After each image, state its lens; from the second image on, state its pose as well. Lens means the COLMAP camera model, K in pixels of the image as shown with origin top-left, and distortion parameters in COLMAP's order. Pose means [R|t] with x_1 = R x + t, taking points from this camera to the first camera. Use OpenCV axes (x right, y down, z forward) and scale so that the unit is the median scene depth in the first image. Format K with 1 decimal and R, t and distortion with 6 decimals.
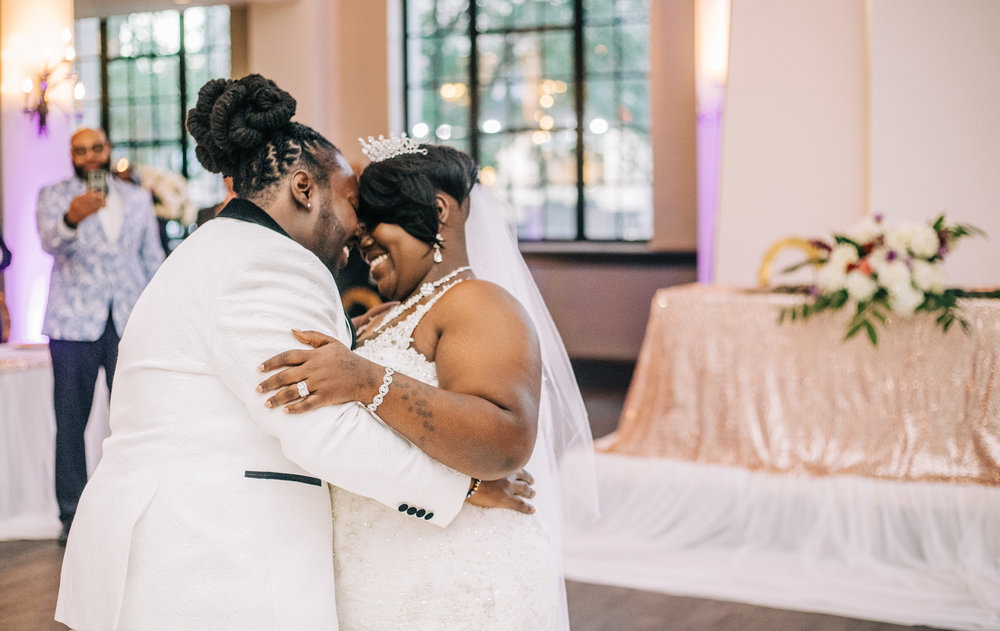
lens RADIAL K [[1494.1, 0, 500.0], [0, 1494.1, 315.5], [0, 0, 1]] dist [0.000029, 0.001105]
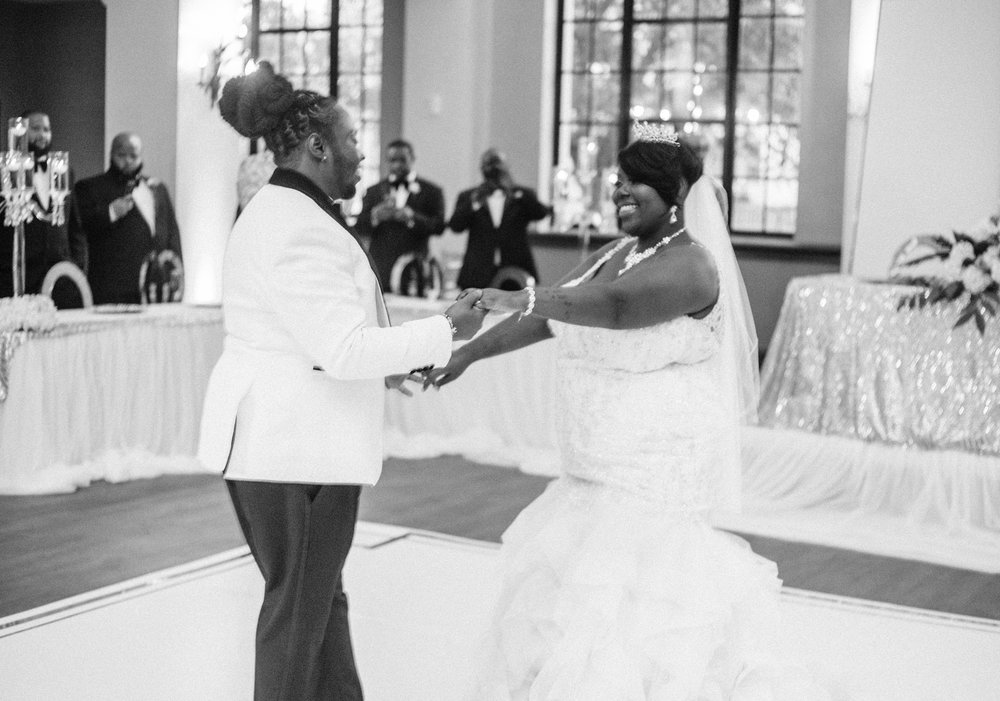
lens RADIAL K [[1823.1, 0, 500.0], [0, 1823.1, 350.5], [0, 0, 1]] dist [-0.000206, -0.010110]
pose [[0.996399, 0.048446, -0.069589, -0.010677], [-0.047570, 0.998767, 0.014192, 0.025581], [0.070191, -0.010830, 0.997475, -0.316372]]
